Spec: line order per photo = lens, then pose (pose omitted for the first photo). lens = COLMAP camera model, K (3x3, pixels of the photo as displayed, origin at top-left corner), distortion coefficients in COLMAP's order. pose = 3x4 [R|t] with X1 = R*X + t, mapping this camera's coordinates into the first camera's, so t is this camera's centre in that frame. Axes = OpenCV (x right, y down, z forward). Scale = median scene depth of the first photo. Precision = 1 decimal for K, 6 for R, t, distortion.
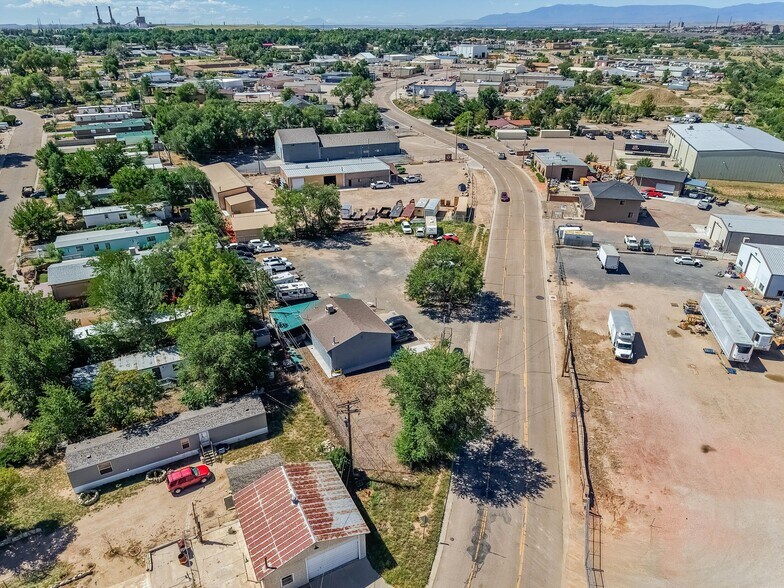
lens RADIAL K [[495.4, 0, 394.4], [0, 495.4, 319.9], [0, 0, 1]] dist [0.001312, -0.001625]
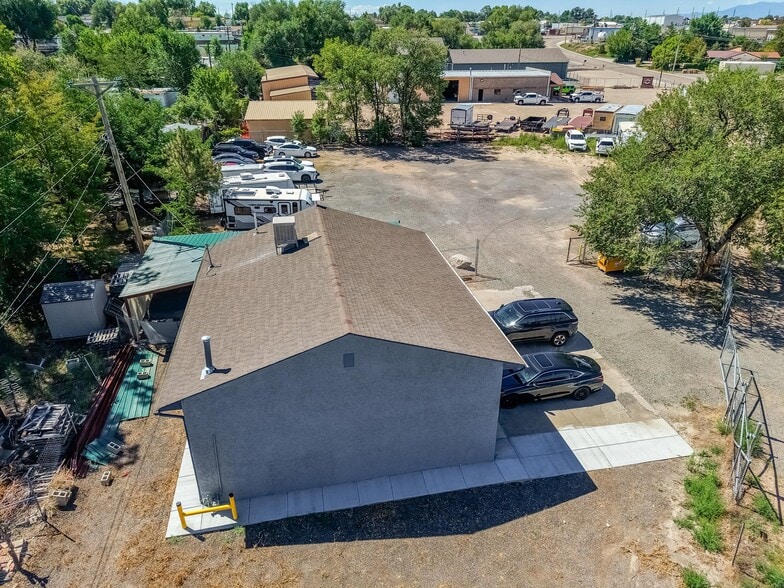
lens RADIAL K [[495.4, 0, 394.4], [0, 495.4, 319.9], [0, 0, 1]] dist [0.001312, -0.001625]
pose [[0.958821, 0.132919, -0.250987, -0.001043], [-0.133869, 0.990909, 0.013362, 0.008779], [0.250481, 0.020787, 0.967898, 0.524014]]
